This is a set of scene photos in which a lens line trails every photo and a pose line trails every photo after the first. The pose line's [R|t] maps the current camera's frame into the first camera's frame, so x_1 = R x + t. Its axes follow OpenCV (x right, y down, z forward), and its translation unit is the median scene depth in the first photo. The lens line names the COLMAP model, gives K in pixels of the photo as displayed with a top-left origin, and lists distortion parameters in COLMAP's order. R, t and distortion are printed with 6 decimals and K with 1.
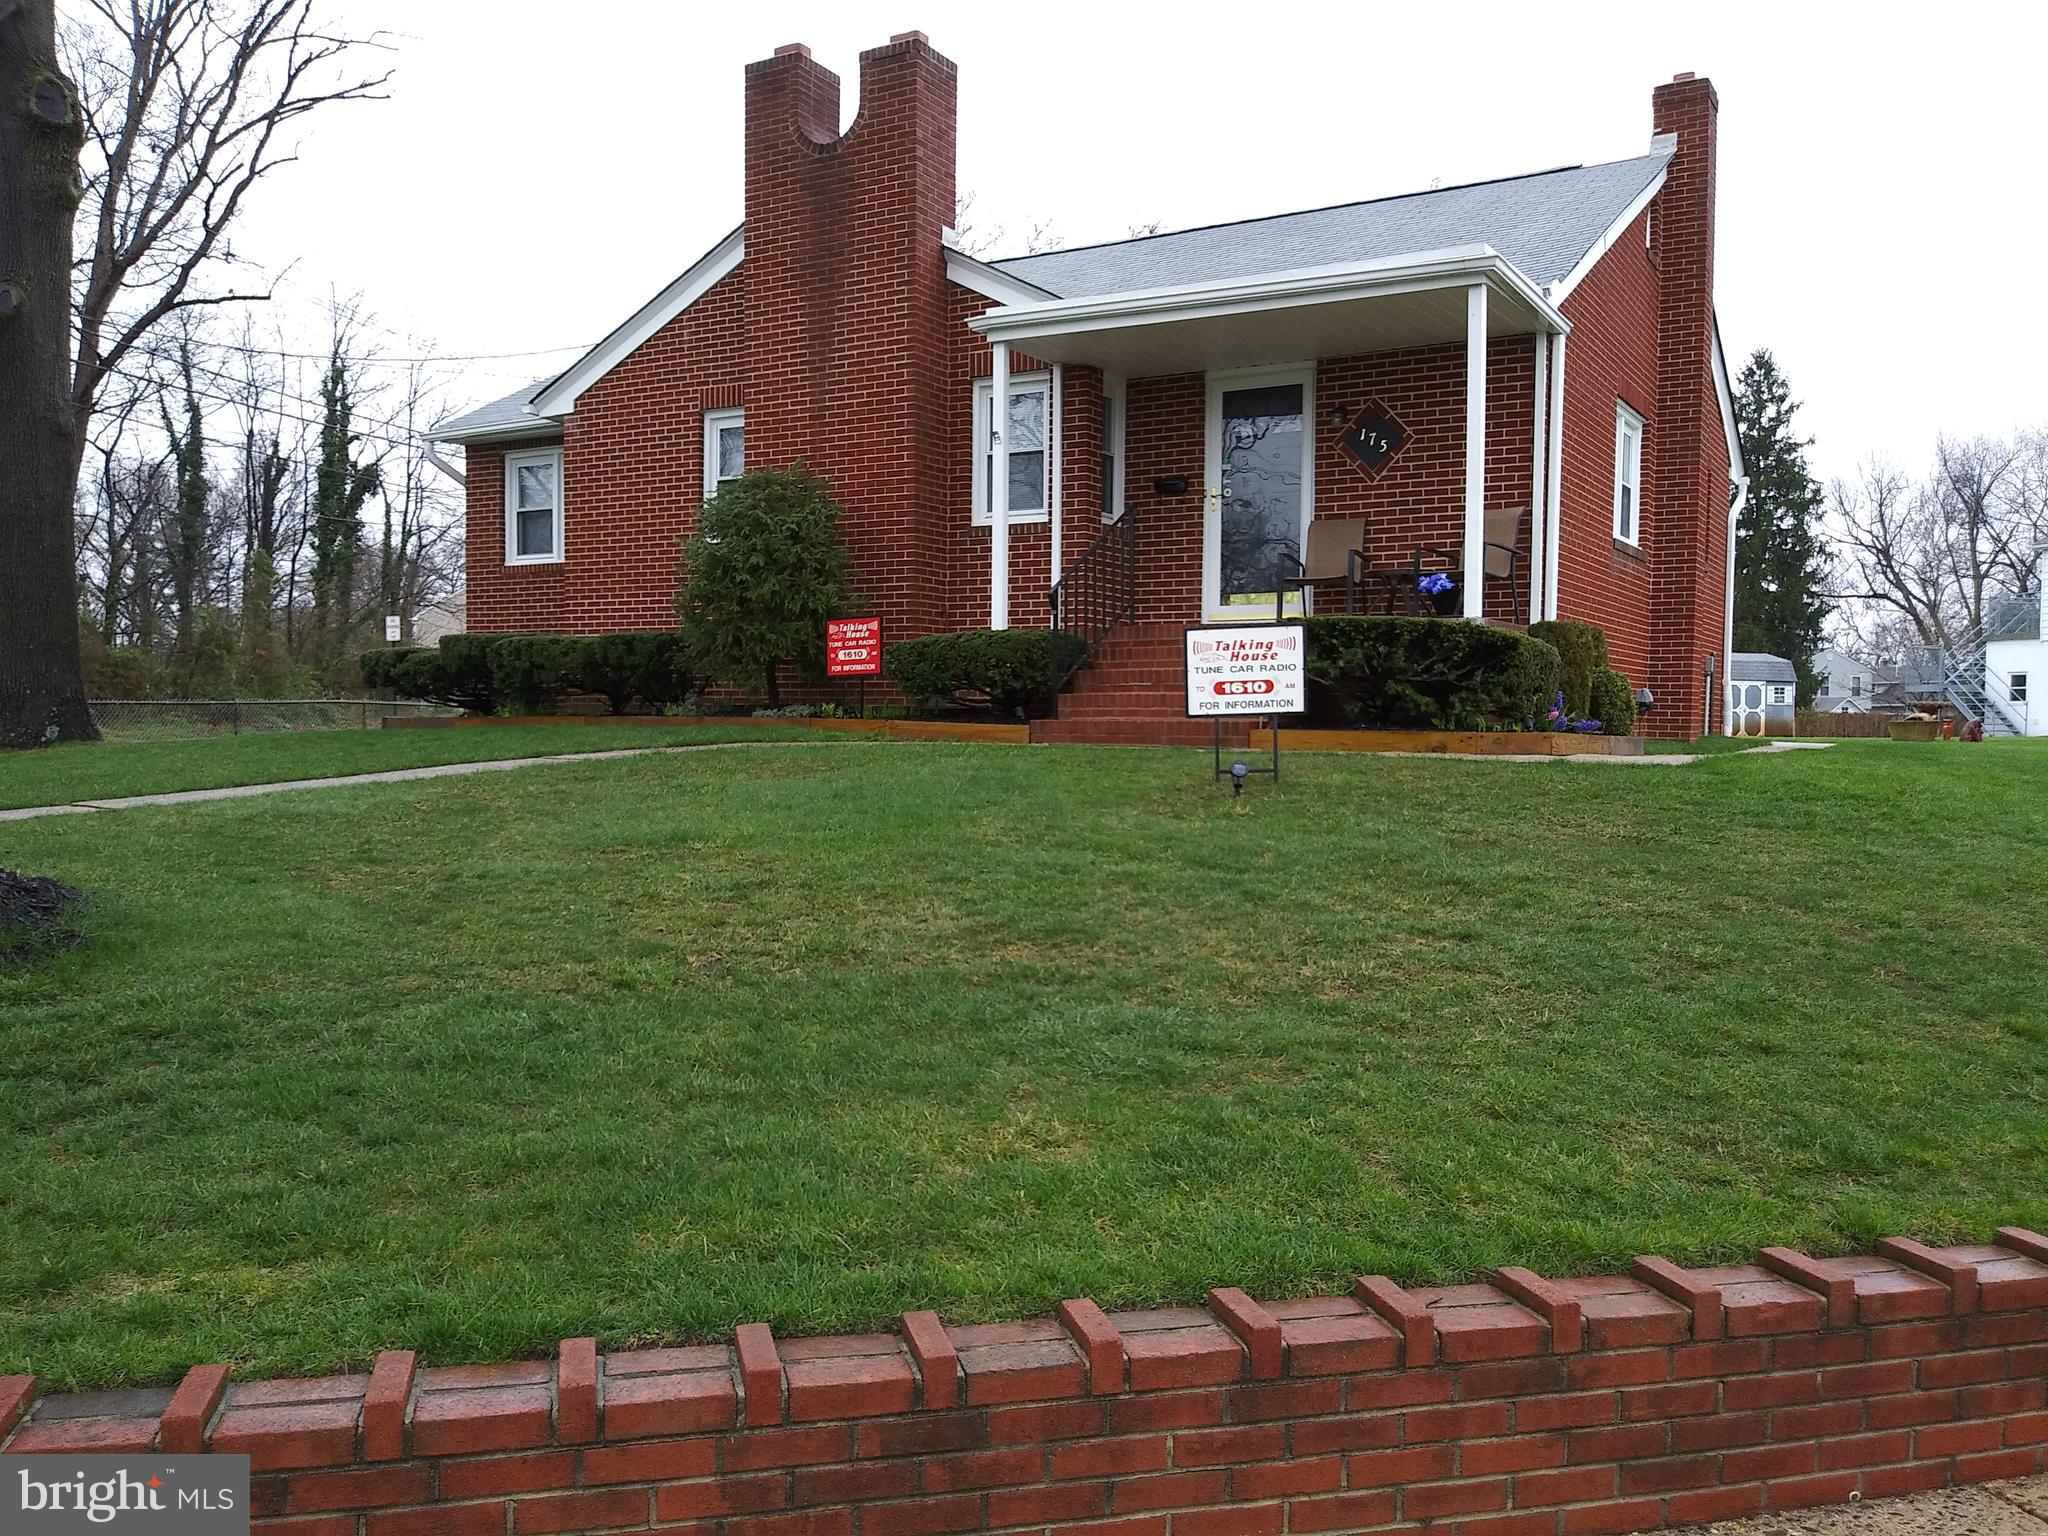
lens RADIAL K [[1674.9, 0, 1010.2], [0, 1674.9, 774.9], [0, 0, 1]] dist [0.033038, -0.046120]
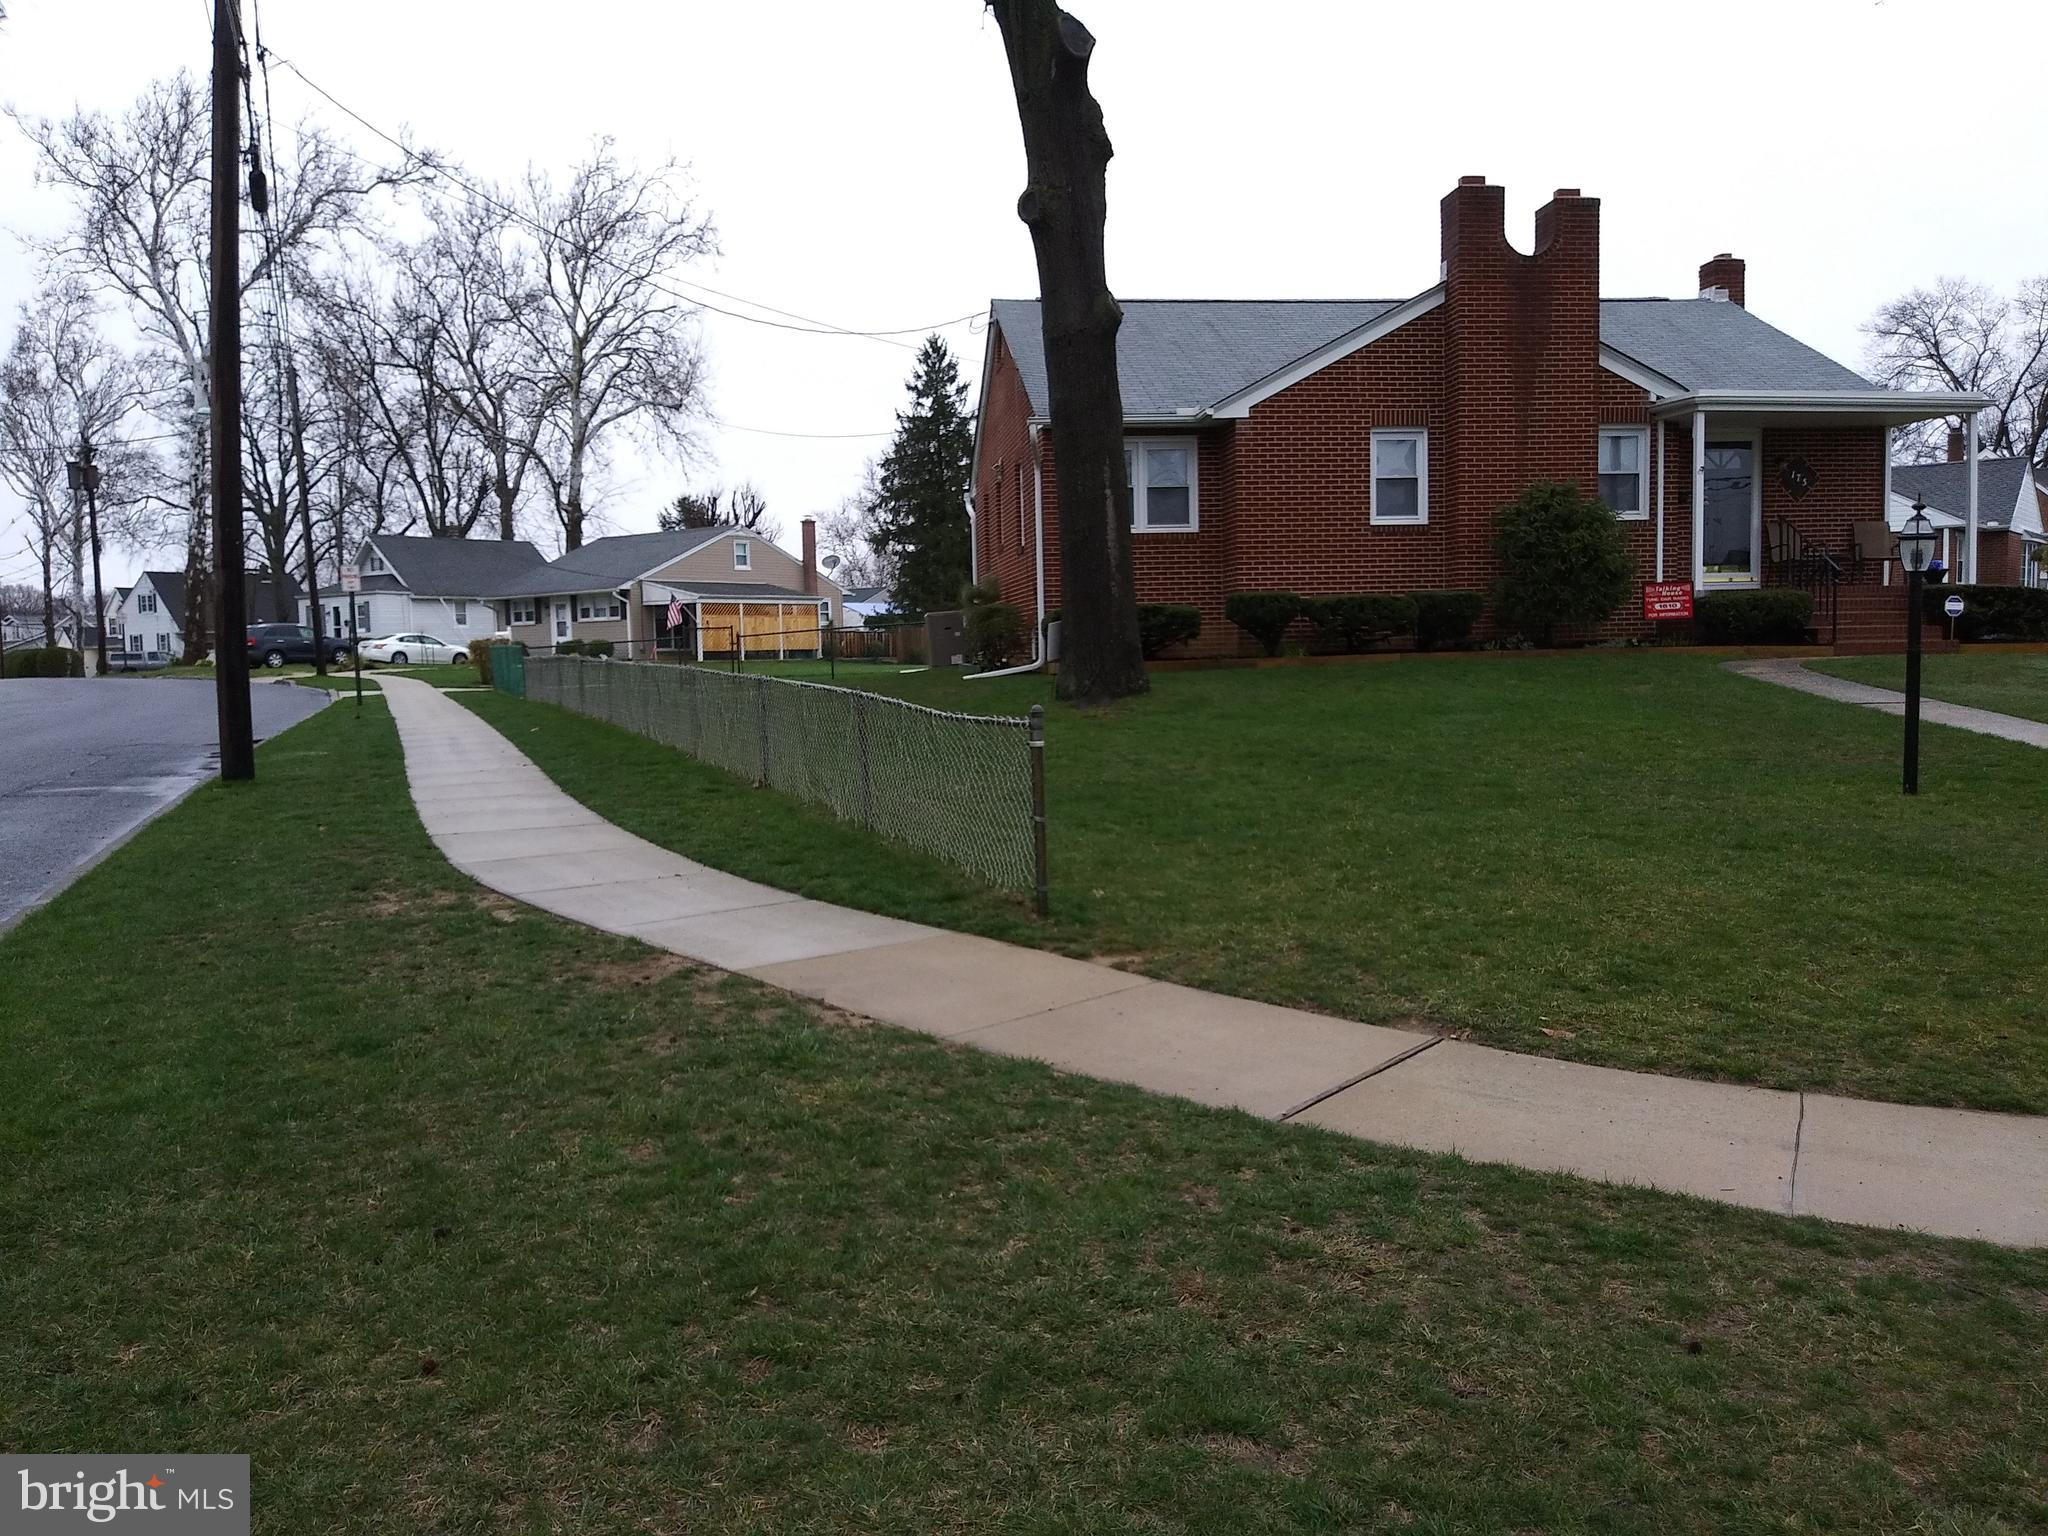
lens RADIAL K [[1674.9, 0, 1017.4], [0, 1674.9, 774.9], [0, 0, 1]] dist [0.033038, -0.046120]
pose [[0.789955, -0.071355, 0.608998, -1.412383], [0.048150, 0.997358, 0.054401, -0.026788], [-0.611271, -0.013651, 0.791304, 0.111659]]
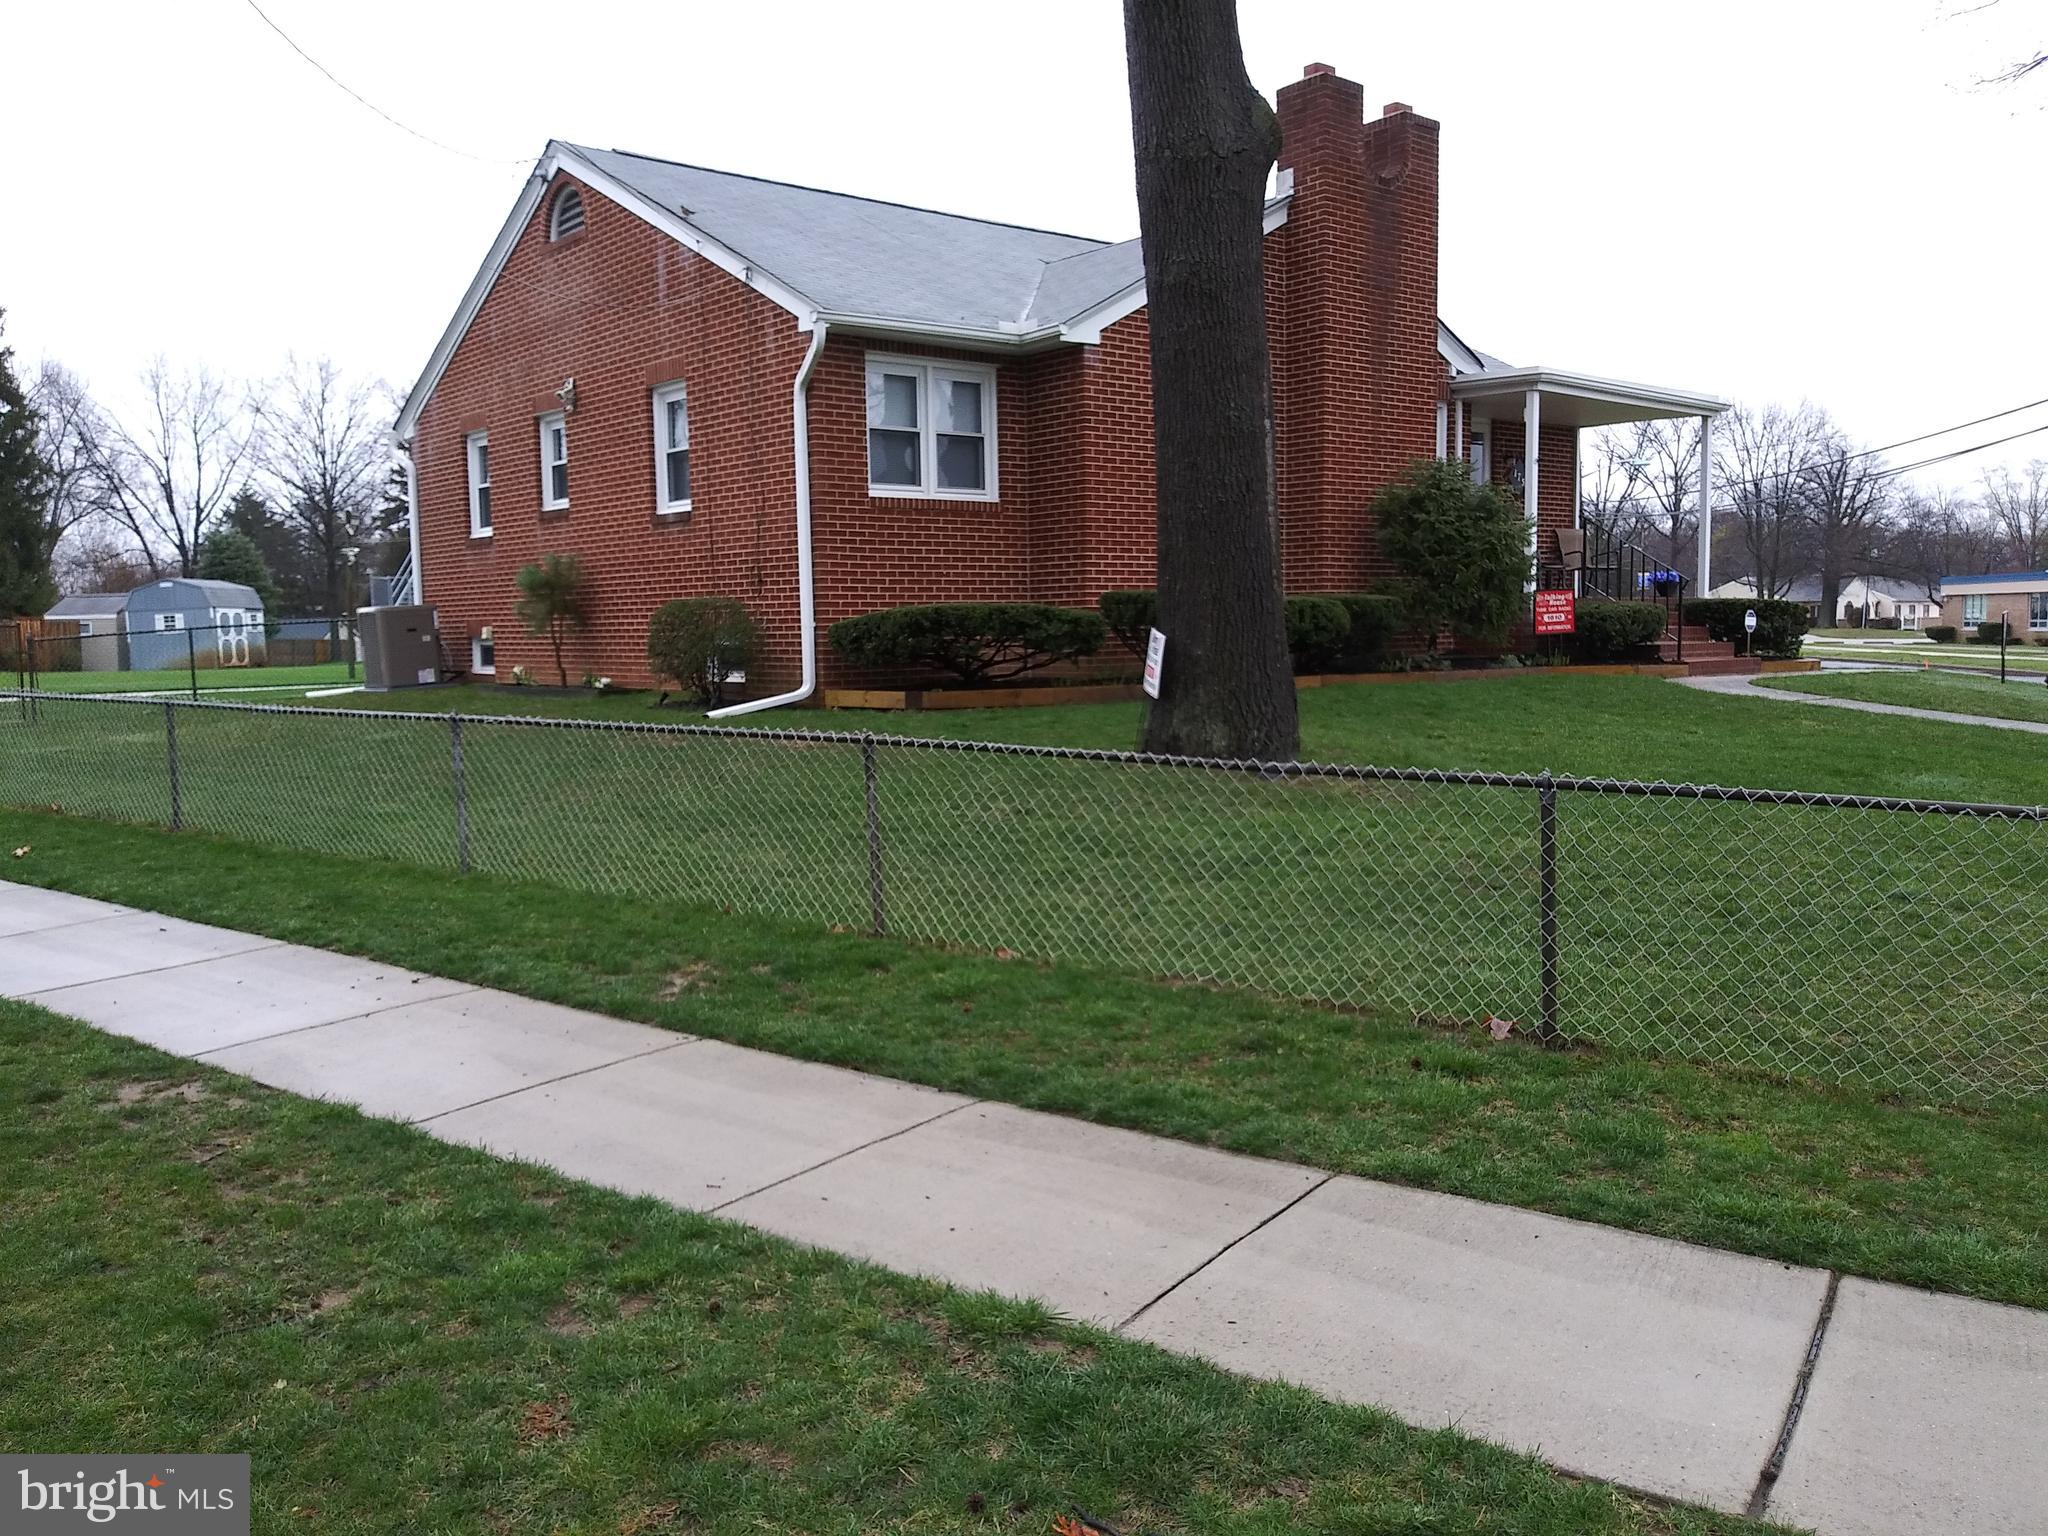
lens RADIAL K [[1674.9, 0, 1030.3], [0, 1674.9, 777.0], [0, 0, 1]] dist [0.033038, -0.046120]
pose [[0.315146, -0.097479, 0.944024, -1.363874], [0.048557, 0.995064, 0.086539, -0.074487], [-0.947800, 0.018566, 0.318324, 0.886519]]
